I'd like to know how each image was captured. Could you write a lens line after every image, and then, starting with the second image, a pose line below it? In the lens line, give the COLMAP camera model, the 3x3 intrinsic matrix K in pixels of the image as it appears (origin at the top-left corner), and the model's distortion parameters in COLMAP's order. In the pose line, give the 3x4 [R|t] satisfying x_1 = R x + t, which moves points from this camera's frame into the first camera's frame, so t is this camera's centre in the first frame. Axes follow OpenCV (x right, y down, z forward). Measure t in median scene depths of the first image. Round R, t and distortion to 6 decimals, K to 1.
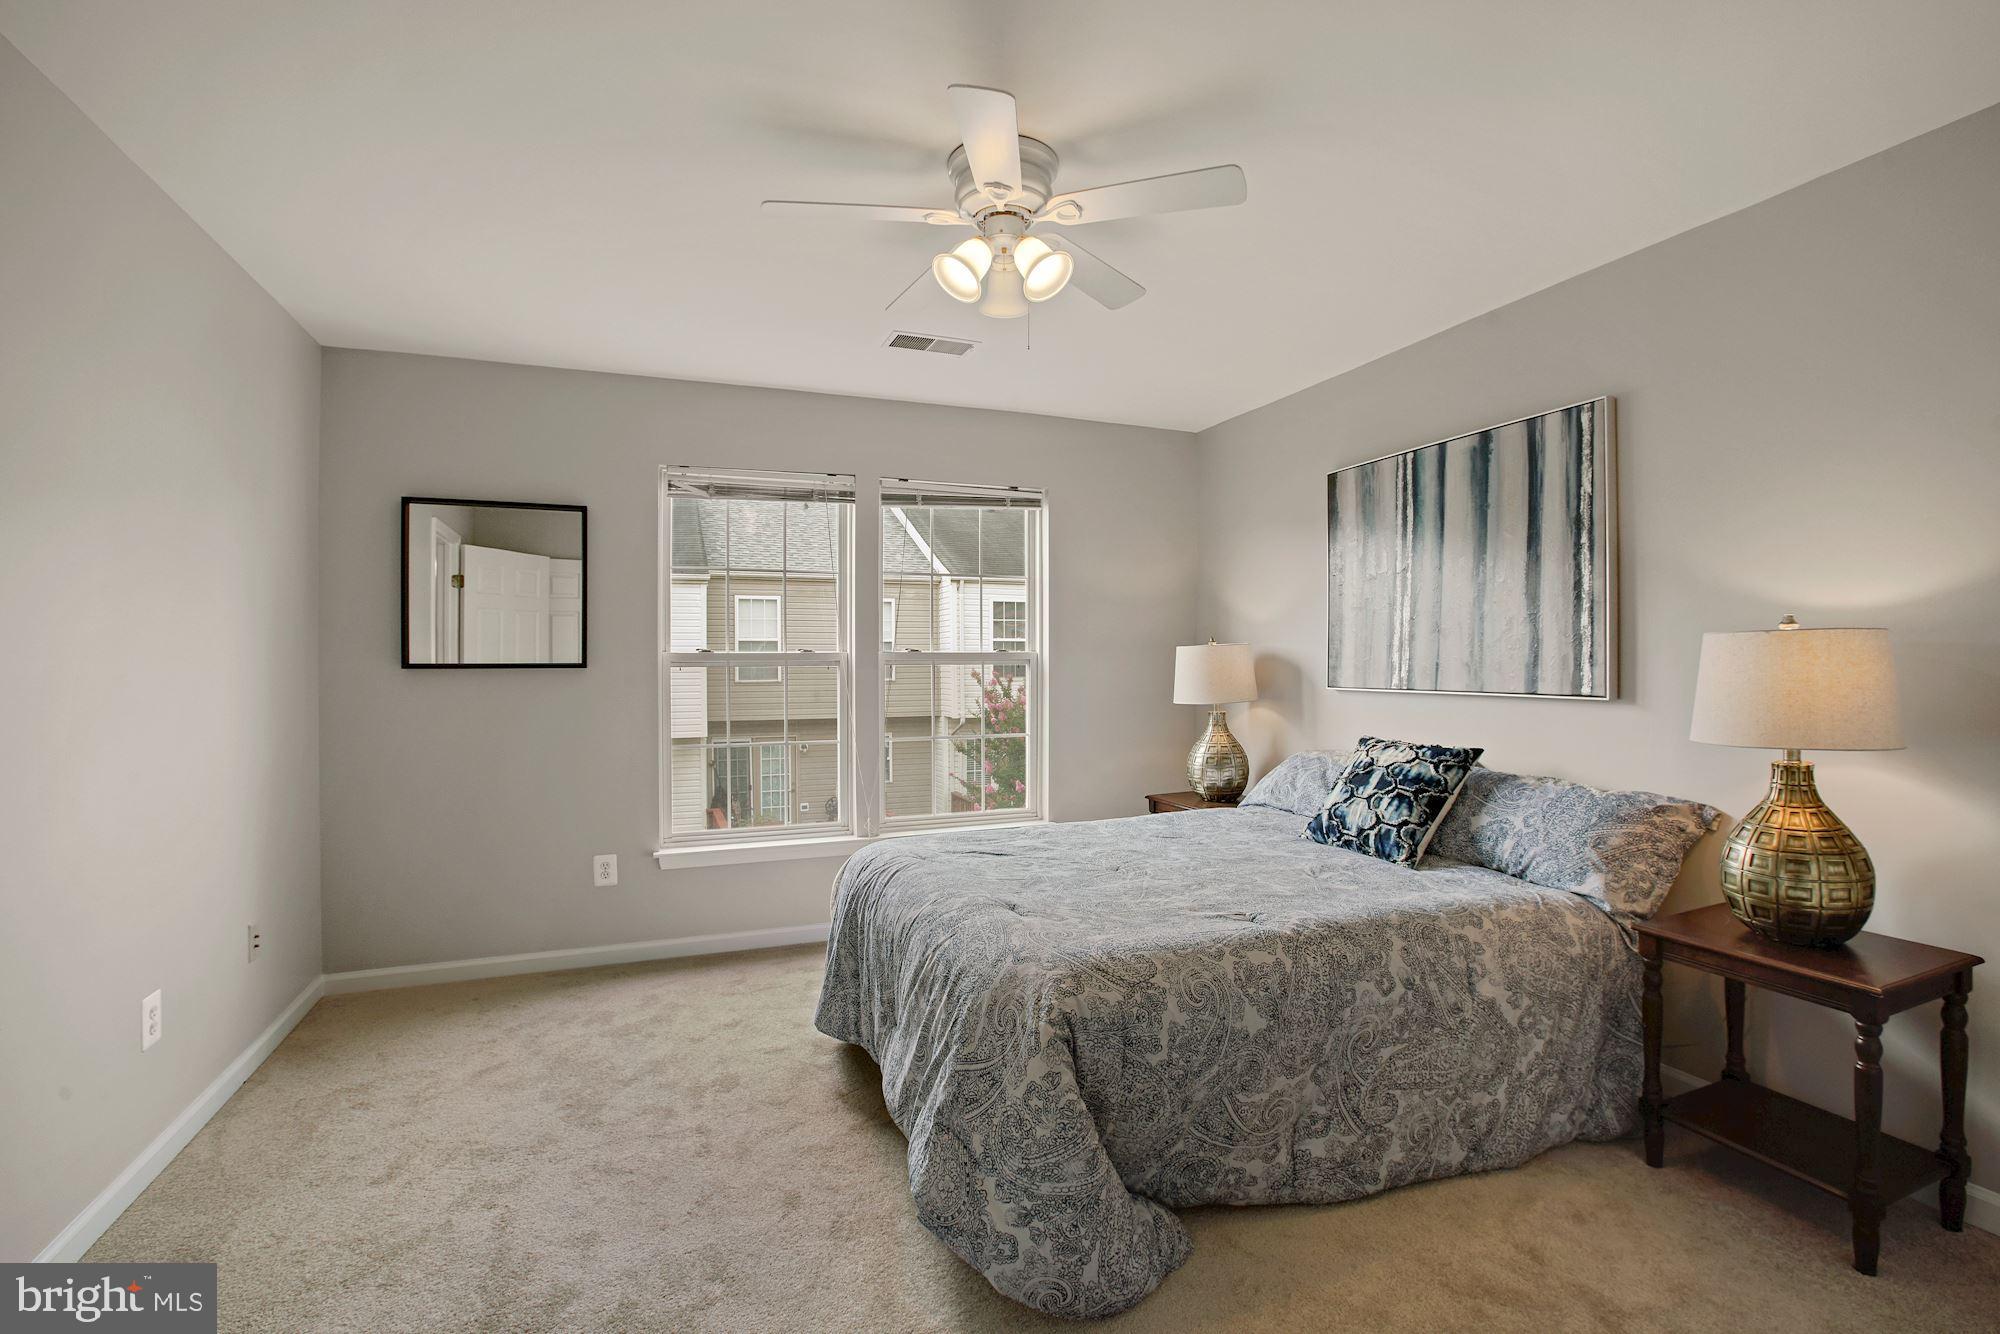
lens RADIAL K [[908.1, 0, 988.0], [0, 908.1, 663.8], [0, 0, 1]] dist [-0.035553, 0.007299]
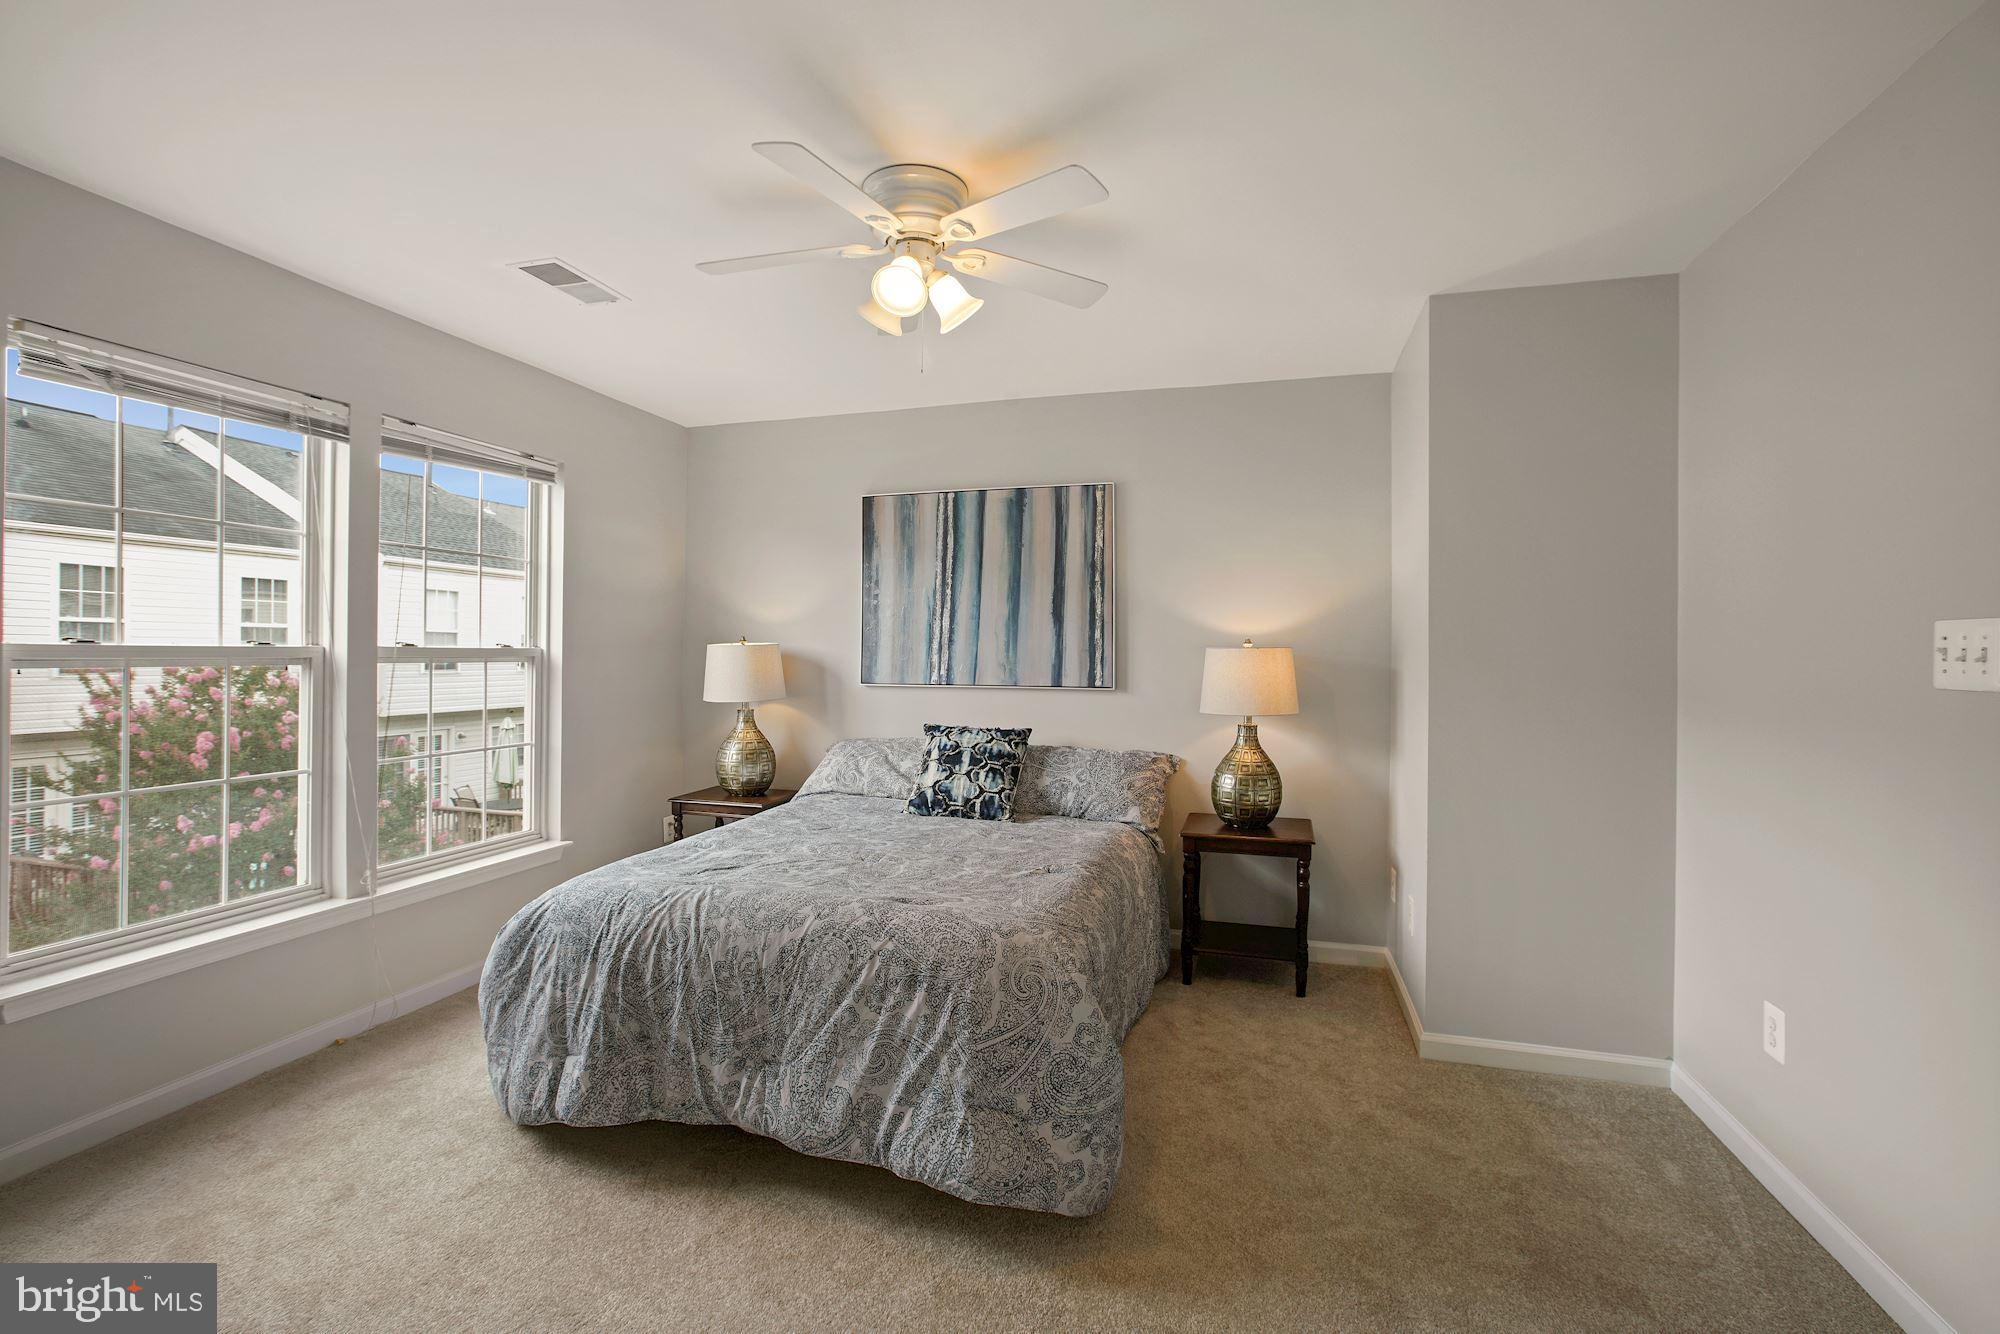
lens RADIAL K [[908.1, 0, 998.8], [0, 908.1, 657.8], [0, 0, 1]] dist [-0.035553, 0.007299]
pose [[0.624073, 0.004470, 0.781353, -0.546996], [-0.006215, 0.999980, -0.000756, -0.009079], [-0.781341, -0.004384, 0.624089, 0.200889]]
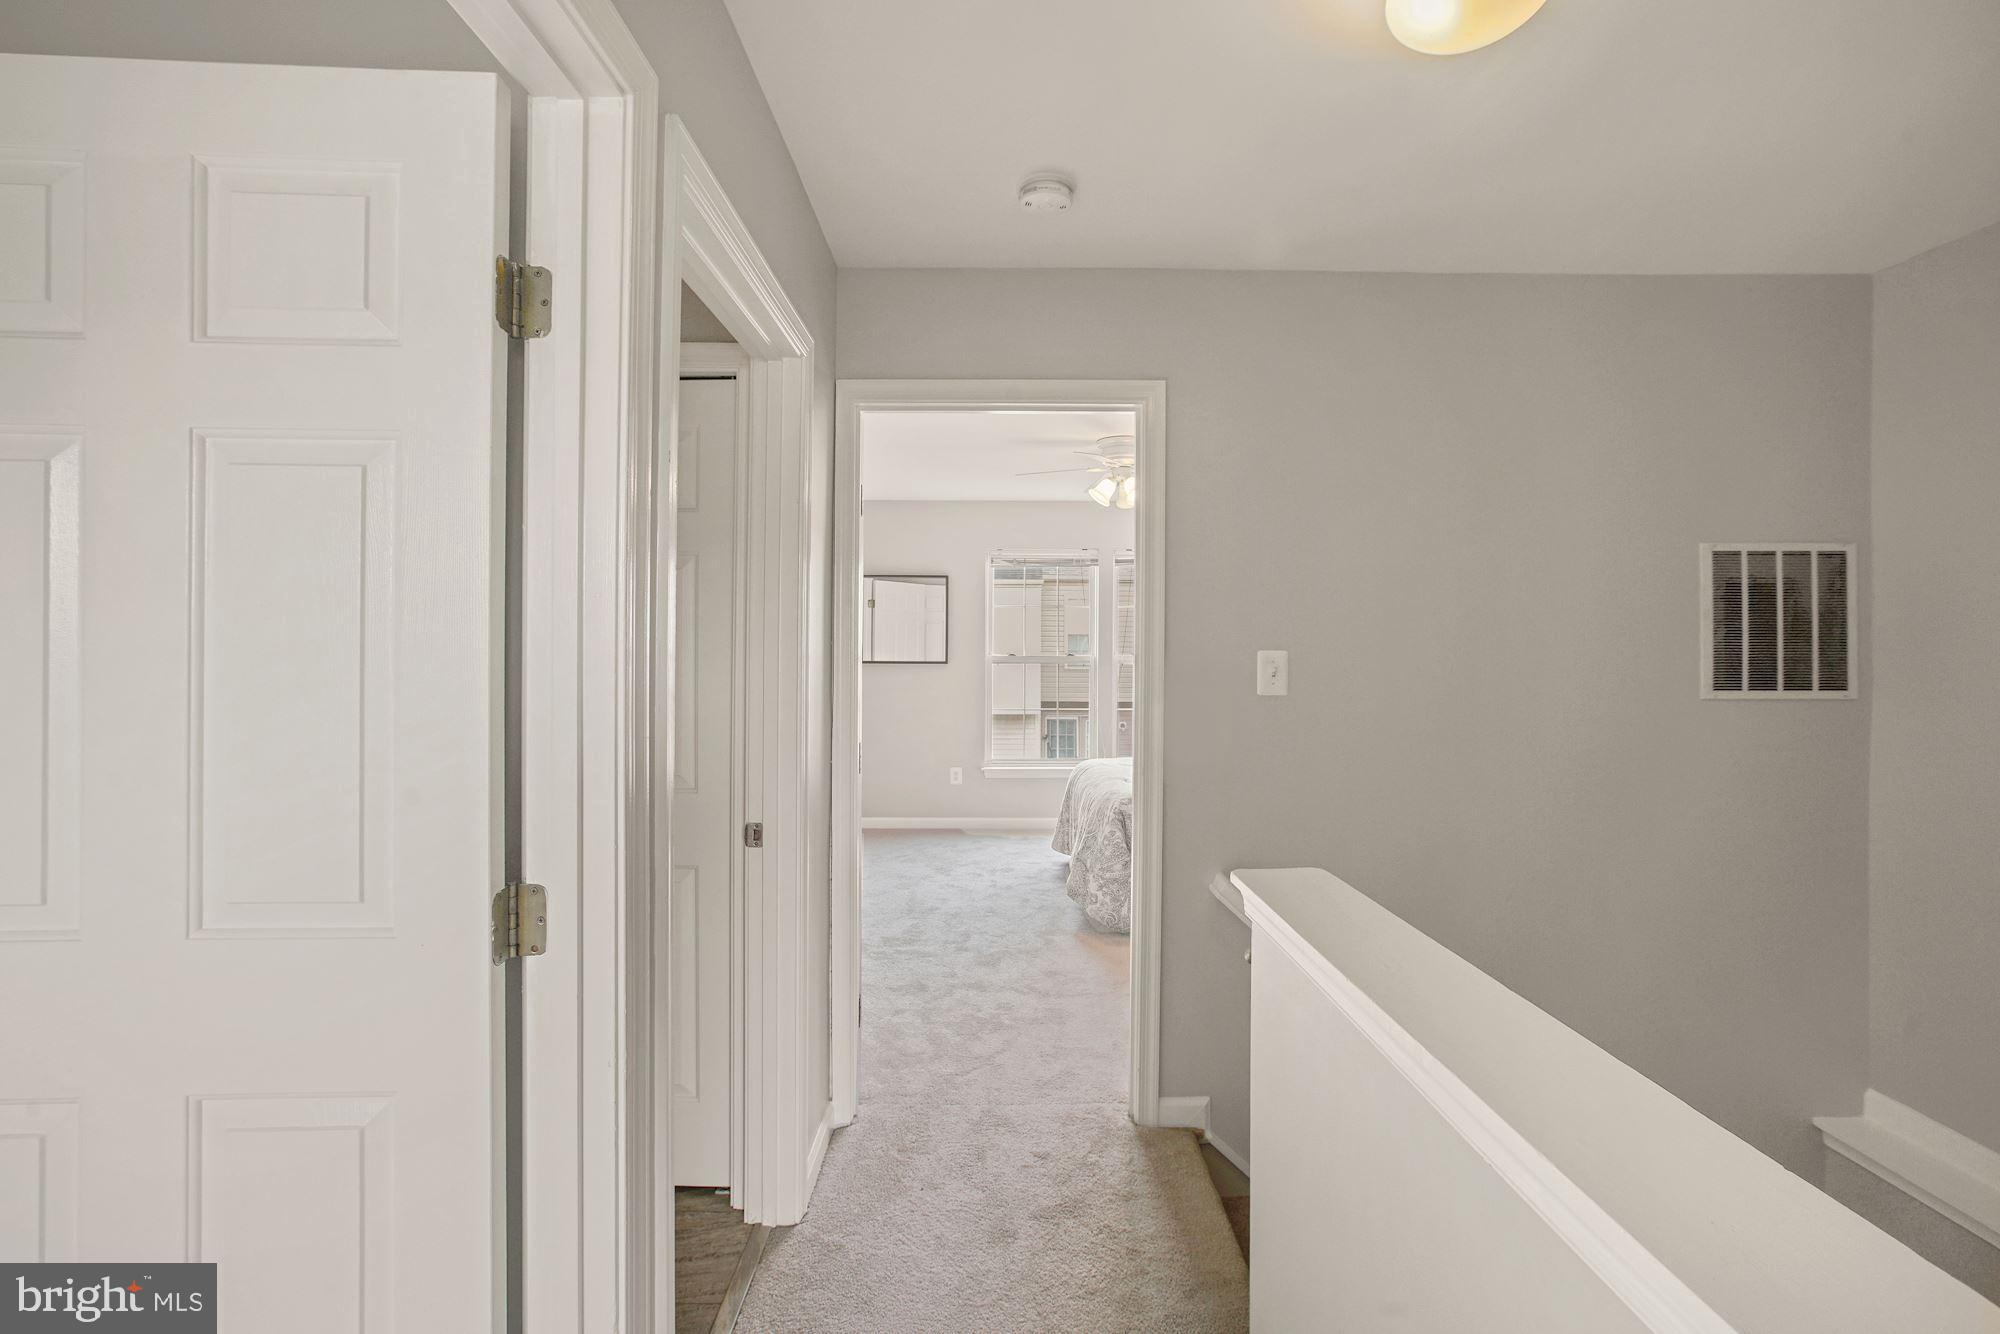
lens RADIAL K [[908.1, 0, 1004.2], [0, 908.1, 650.6], [0, 0, 1]] dist [-0.035553, 0.007299]
pose [[0.936710, 0.009613, -0.349974, 0.388798], [-0.009385, 0.999953, 0.002347, -0.035035], [0.349980, 0.001086, 0.936756, -0.867257]]
